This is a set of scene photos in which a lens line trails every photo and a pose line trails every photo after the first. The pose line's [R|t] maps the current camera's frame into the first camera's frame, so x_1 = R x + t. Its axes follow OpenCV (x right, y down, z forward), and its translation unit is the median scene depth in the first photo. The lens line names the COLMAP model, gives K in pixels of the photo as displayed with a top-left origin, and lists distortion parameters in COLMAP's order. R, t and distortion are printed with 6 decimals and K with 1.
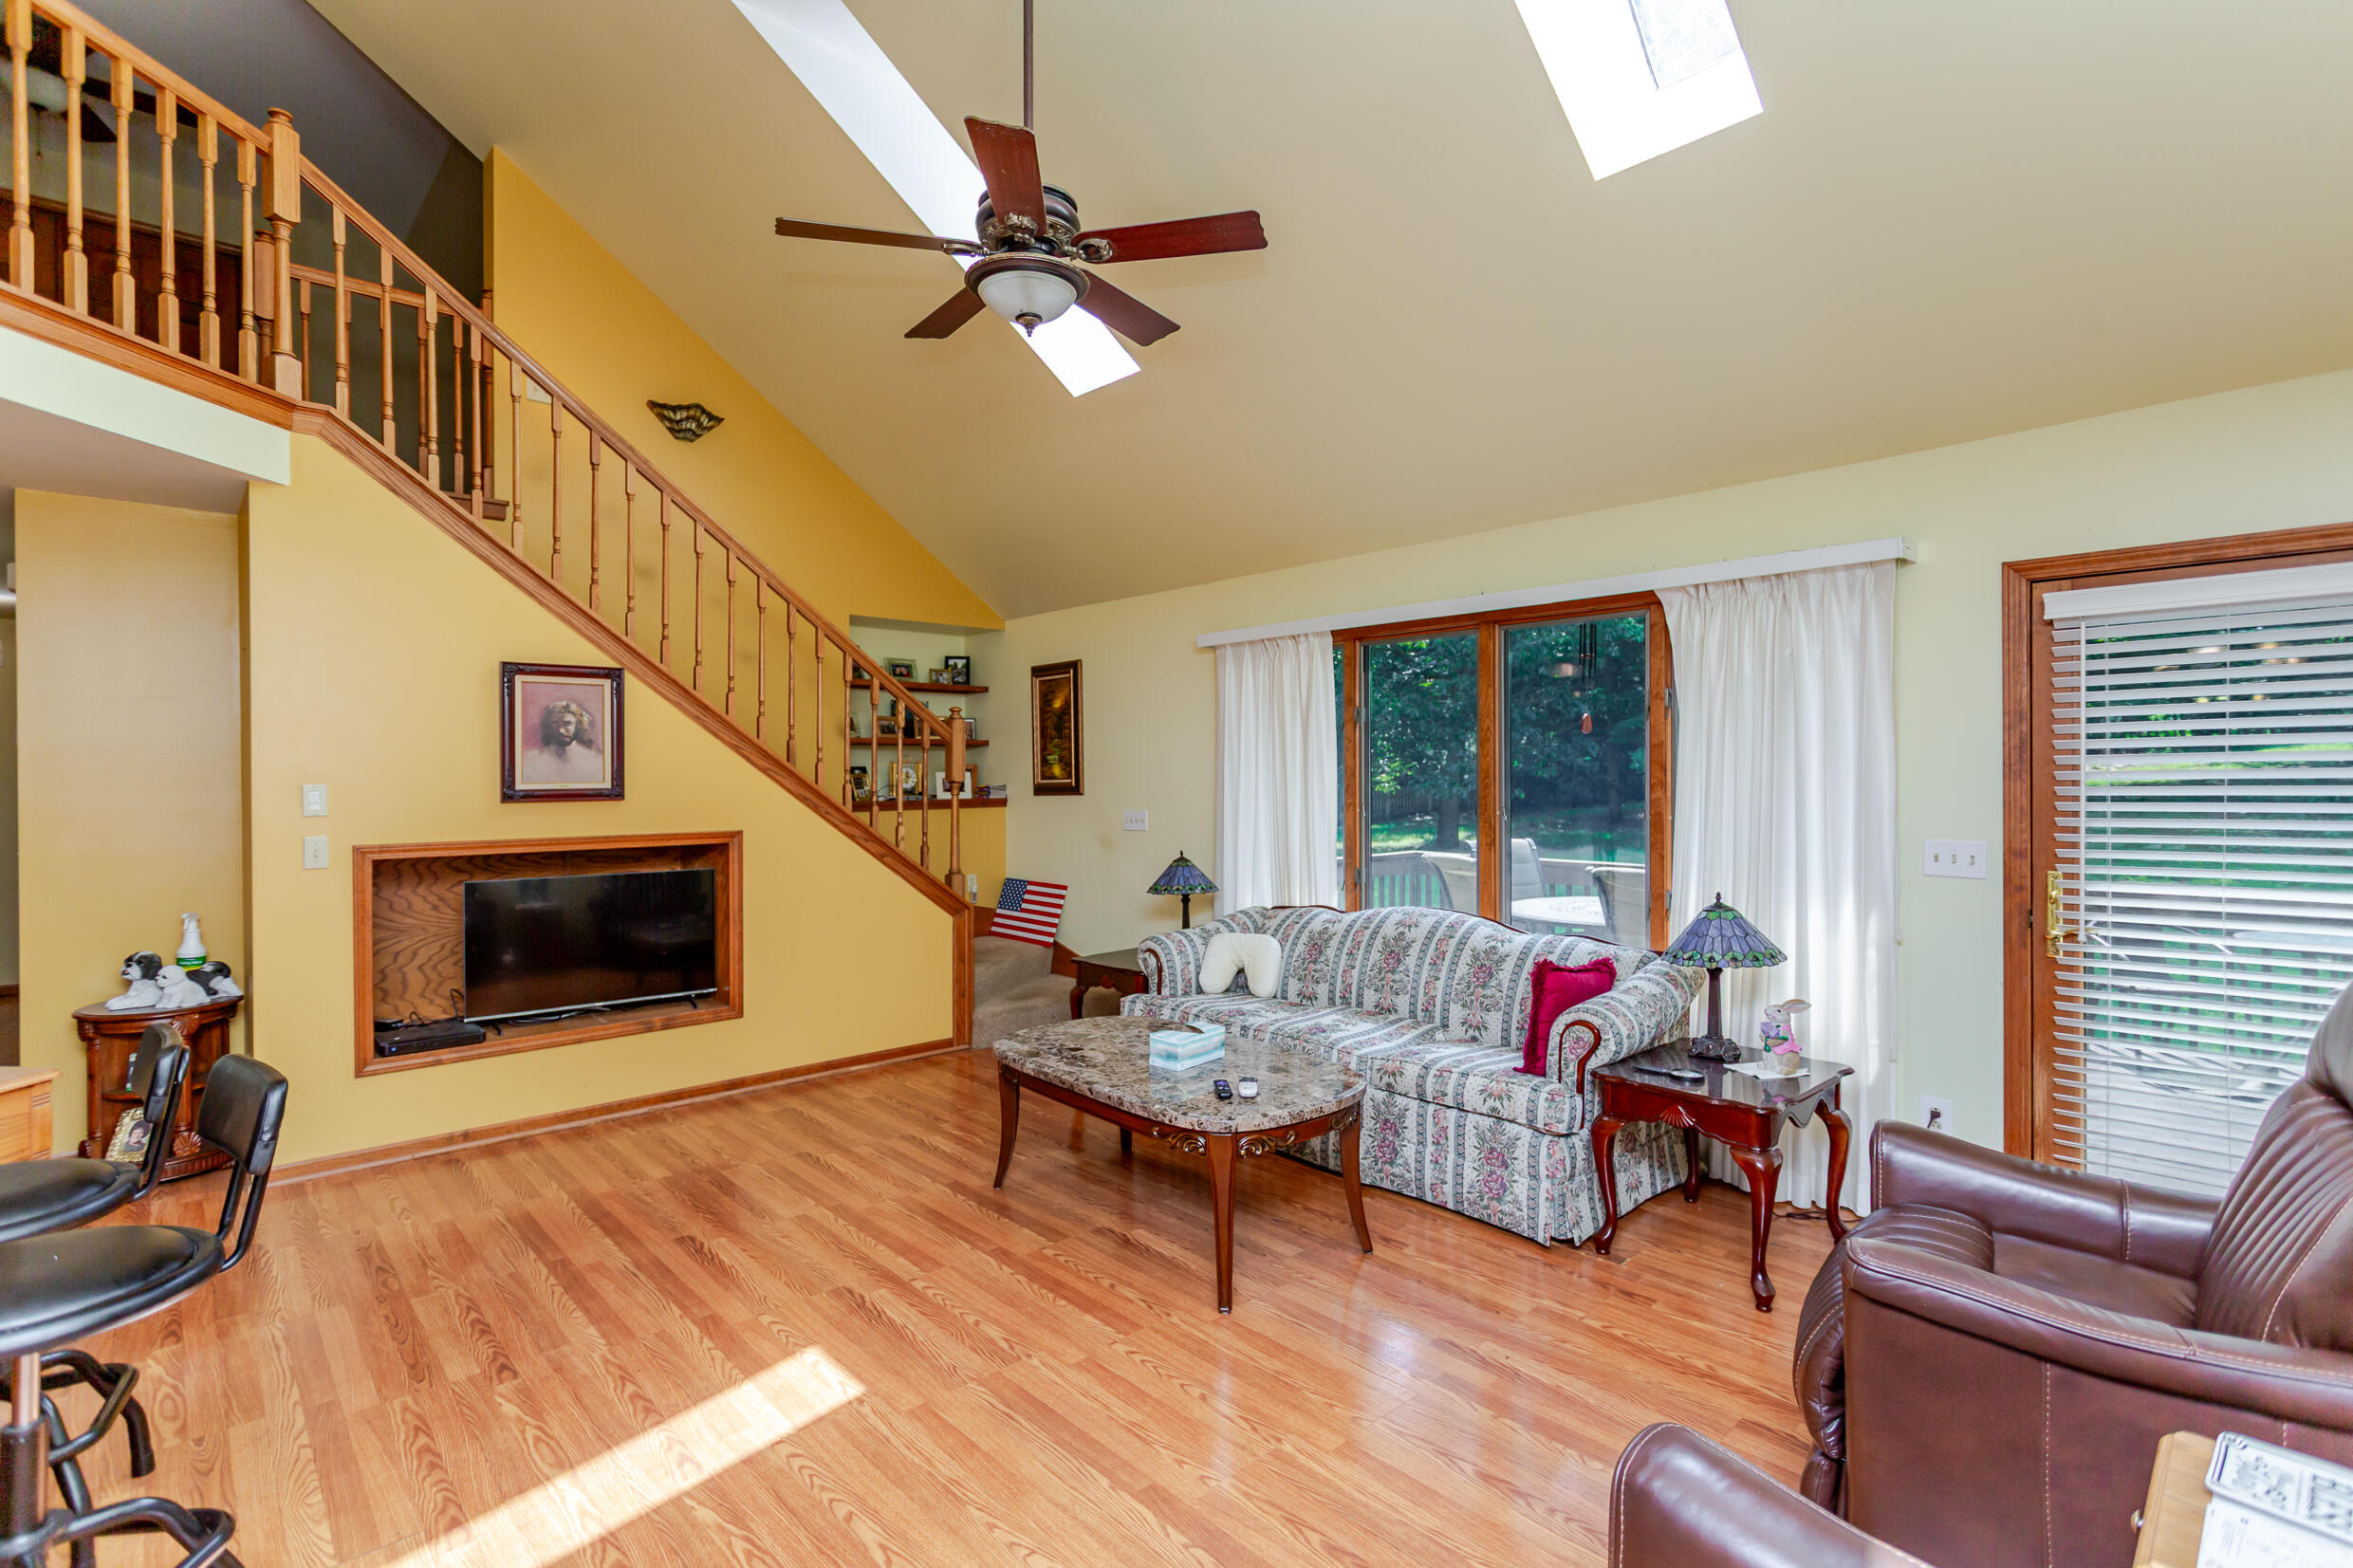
lens RADIAL K [[1102.6, 0, 1173.3], [0, 1102.6, 774.5], [0, 0, 1]] dist [0.000830, 0.001292]
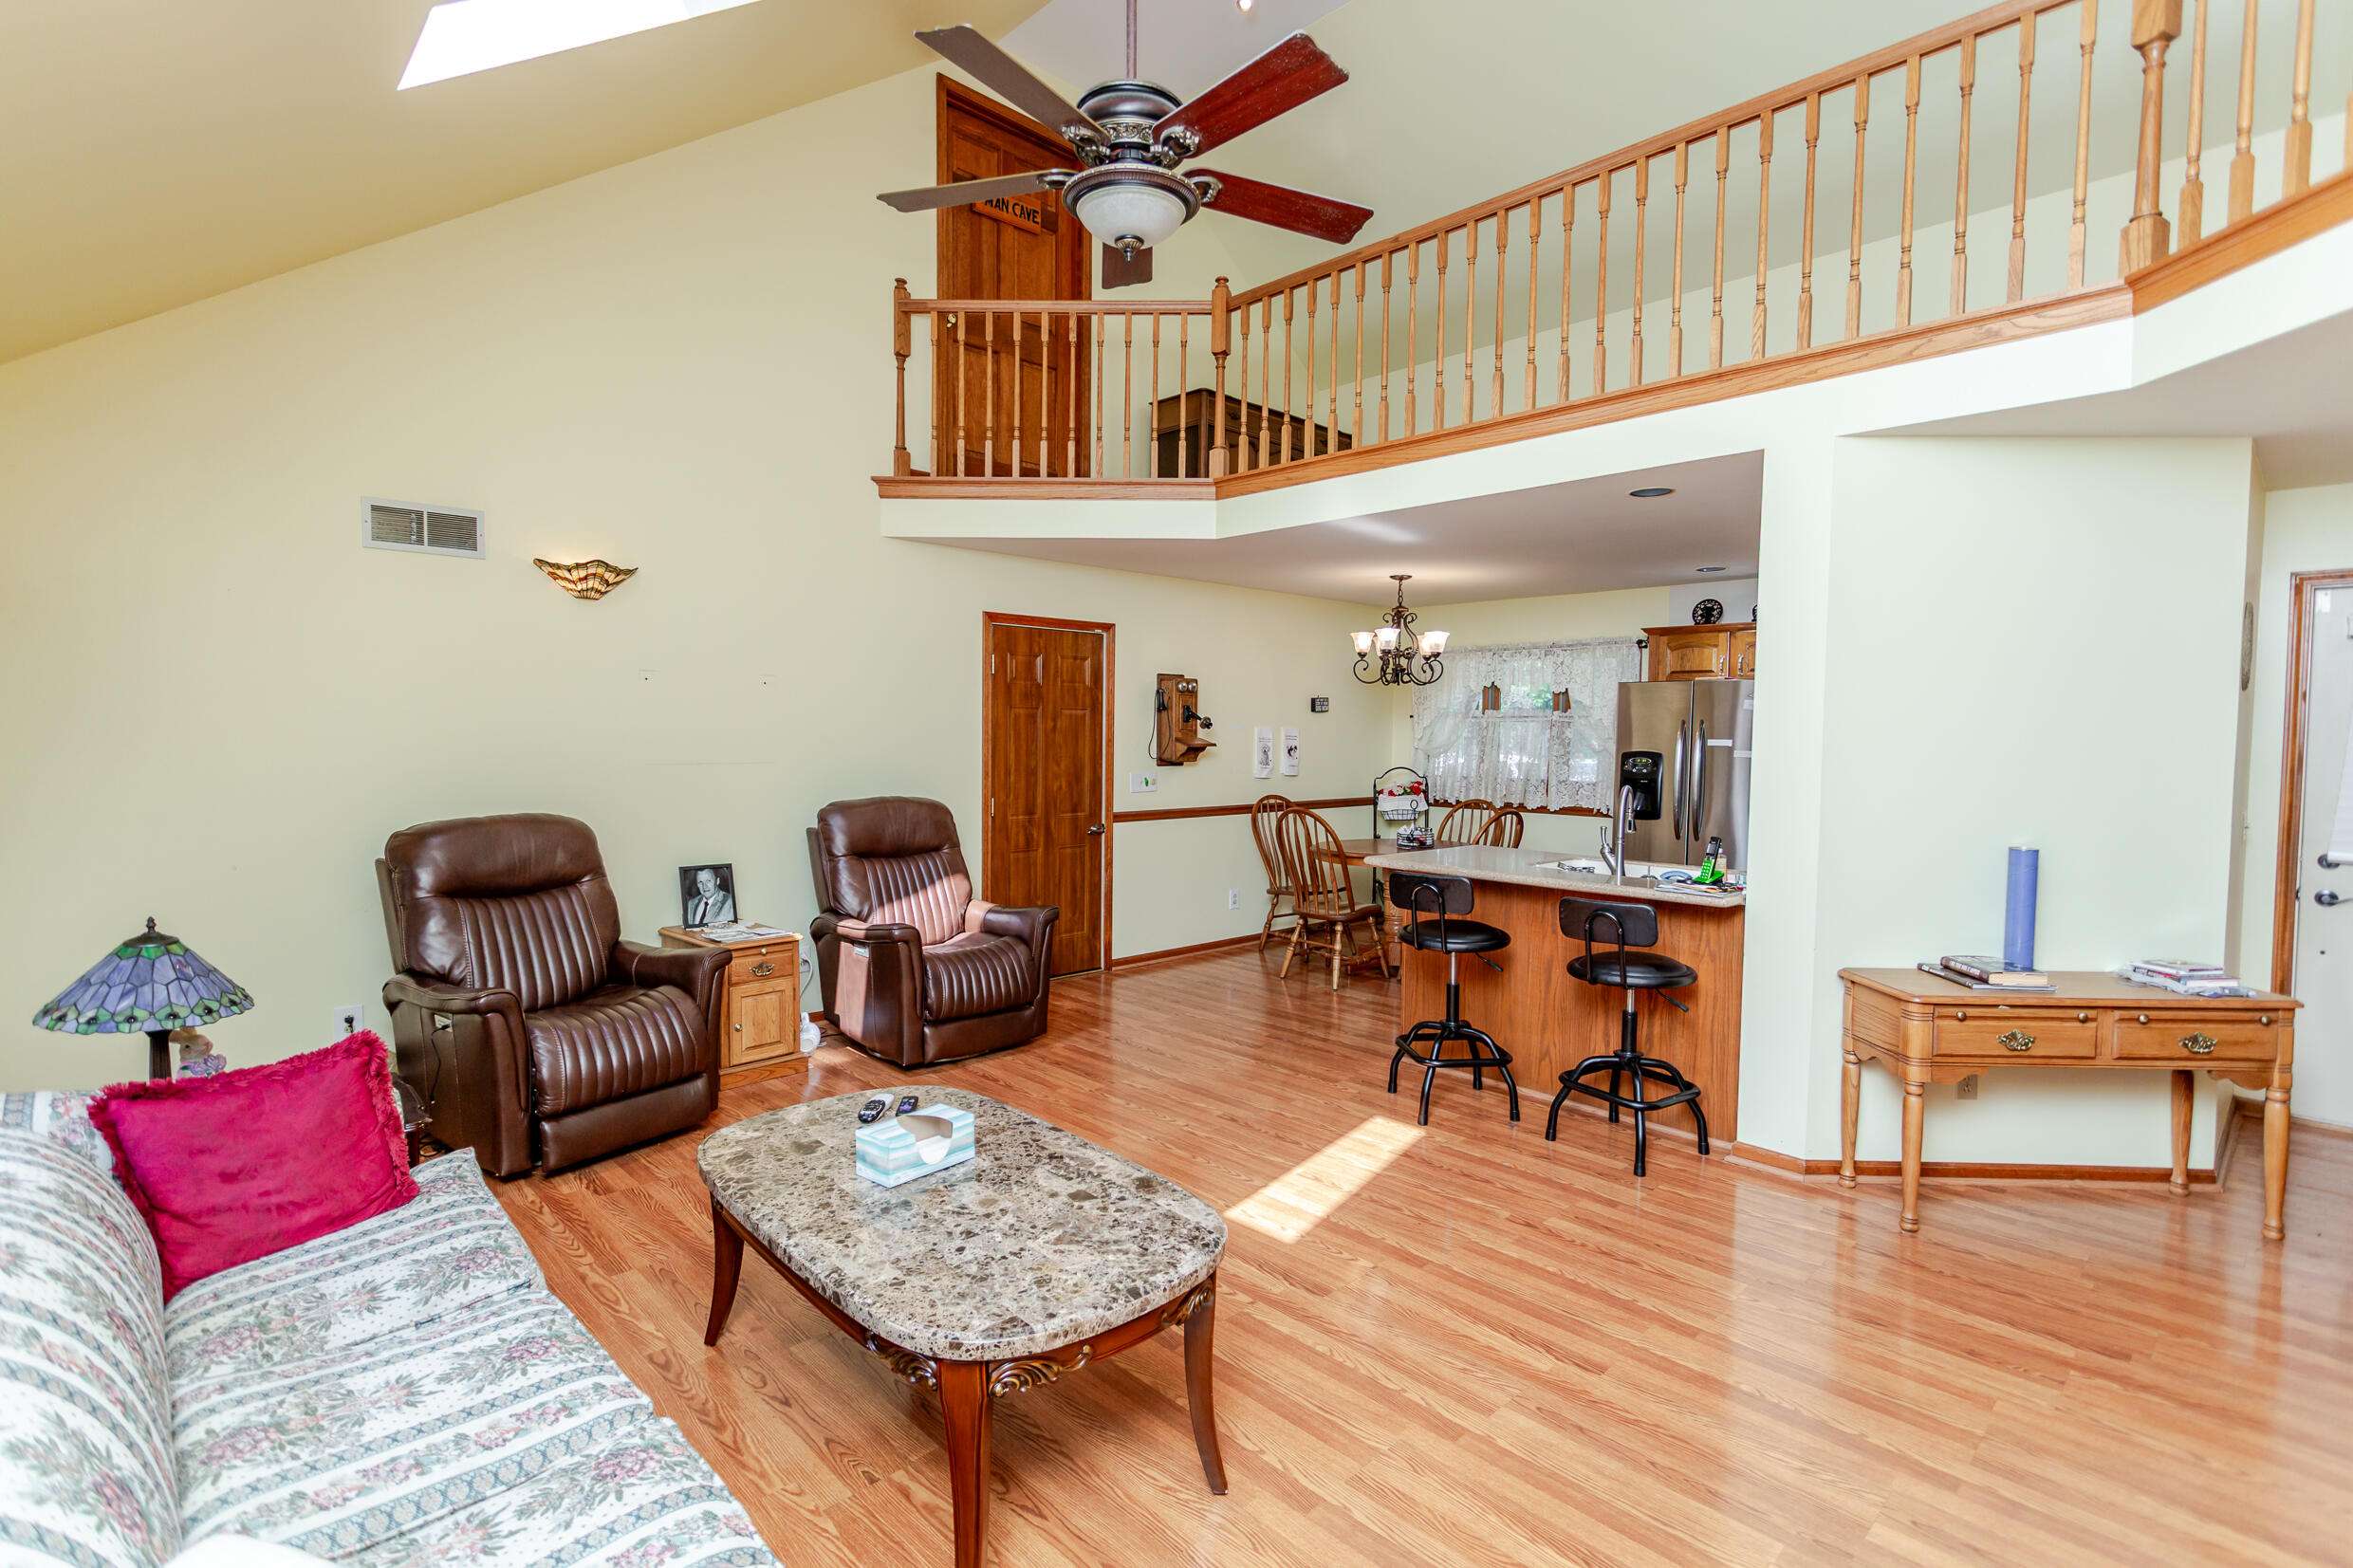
lens RADIAL K [[1102.6, 0, 1163.0], [0, 1102.6, 770.6], [0, 0, 1]] dist [0.000830, 0.001292]
pose [[-0.999666, -0.009268, -0.024127, -0.095956], [-0.010142, 0.999286, 0.036385, -0.009312], [0.023773, 0.036618, -0.999047, 1.321308]]
